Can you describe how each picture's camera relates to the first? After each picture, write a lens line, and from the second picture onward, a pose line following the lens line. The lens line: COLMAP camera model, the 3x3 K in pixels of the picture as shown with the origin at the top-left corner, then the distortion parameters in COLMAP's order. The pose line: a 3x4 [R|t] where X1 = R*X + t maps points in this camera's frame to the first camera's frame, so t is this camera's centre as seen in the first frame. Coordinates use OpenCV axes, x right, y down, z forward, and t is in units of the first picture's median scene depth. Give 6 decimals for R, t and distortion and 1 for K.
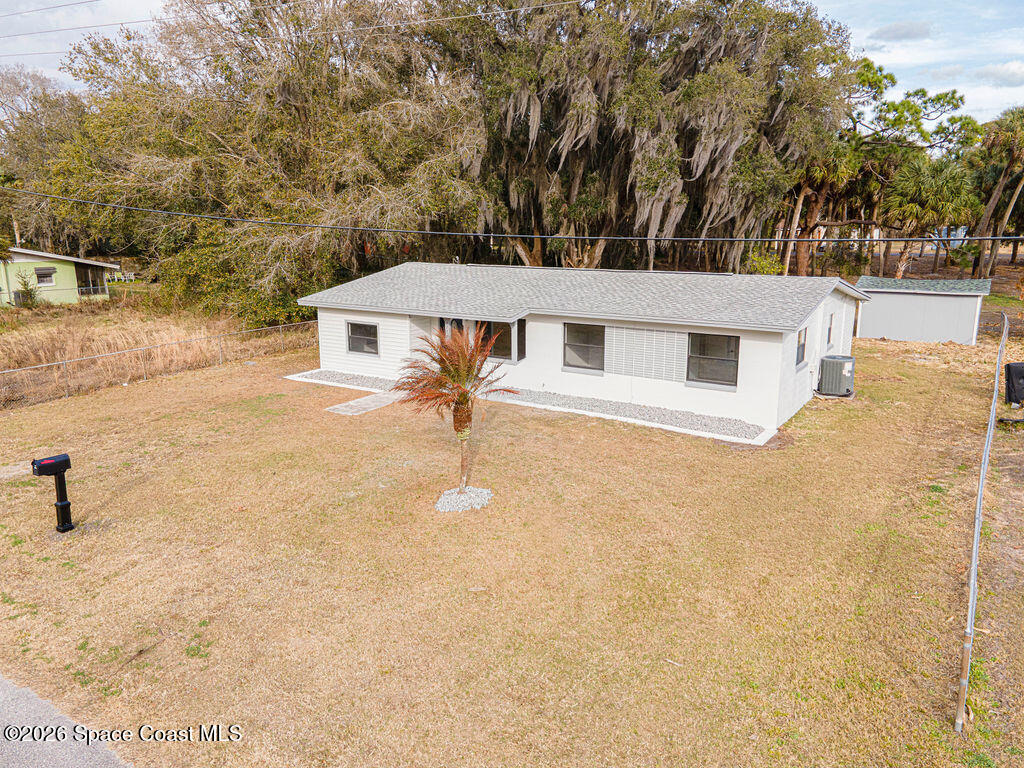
lens RADIAL K [[744.6, 0, 512.0], [0, 744.6, 384.0], [0, 0, 1]] dist [0.049008, -0.000961]
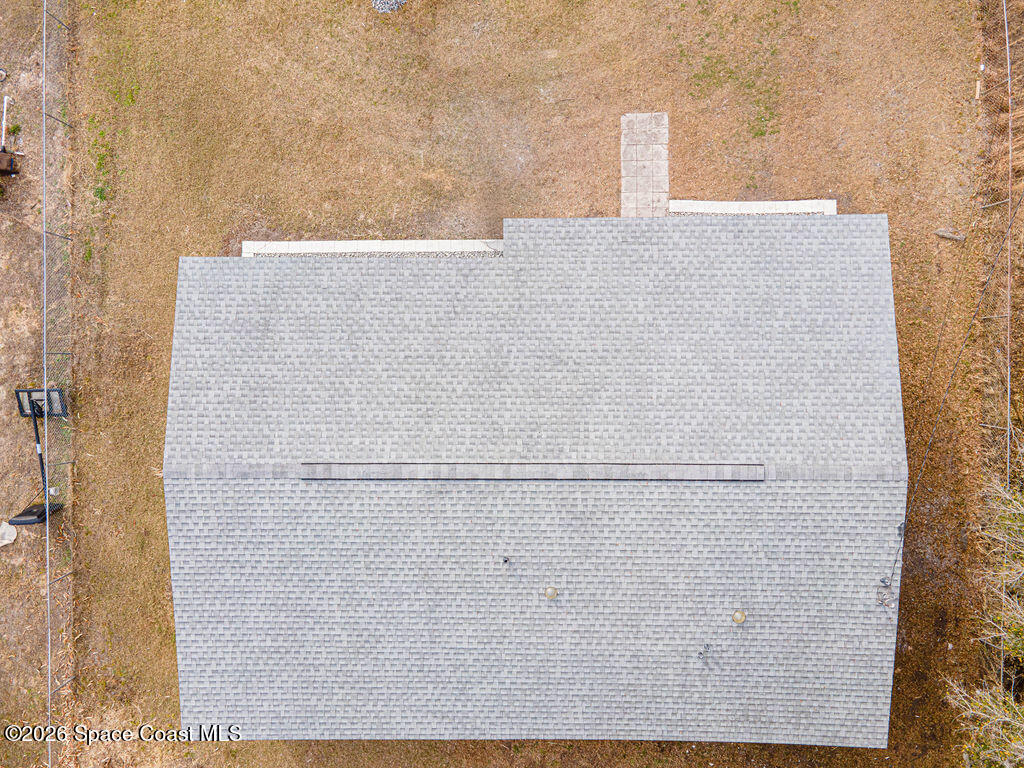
lens RADIAL K [[744.6, 0, 512.0], [0, 744.6, 384.0], [0, 0, 1]] dist [0.049008, -0.000961]
pose [[-0.837785, 0.545122, 0.030971, 0.066596], [-0.088869, -0.192108, 0.977342, -0.945193], [0.538720, 0.816050, 0.209389, 0.997045]]
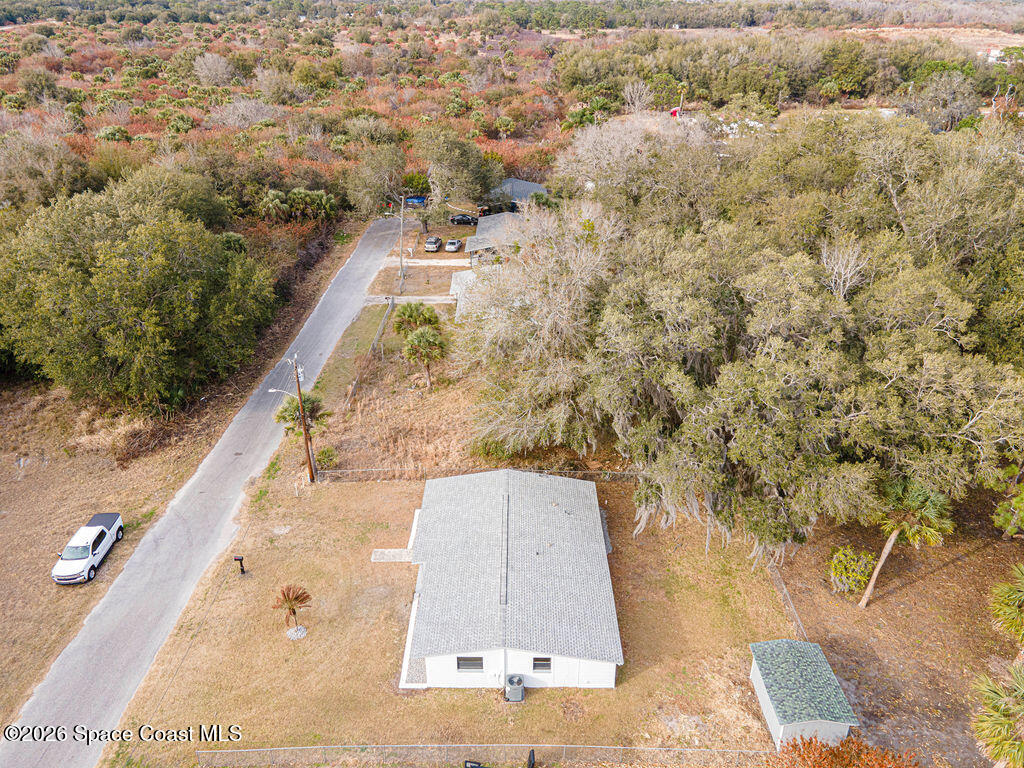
lens RADIAL K [[738.7, 0, 506.5], [0, 738.7, 382.9], [0, 0, 1]] dist [-0.003680, 0.089754]
pose [[0.537274, 0.398850, -0.743139, 1.576842], [-0.181788, 0.915168, 0.359751, -1.428344], [0.823583, -0.058191, 0.564202, 0.036857]]
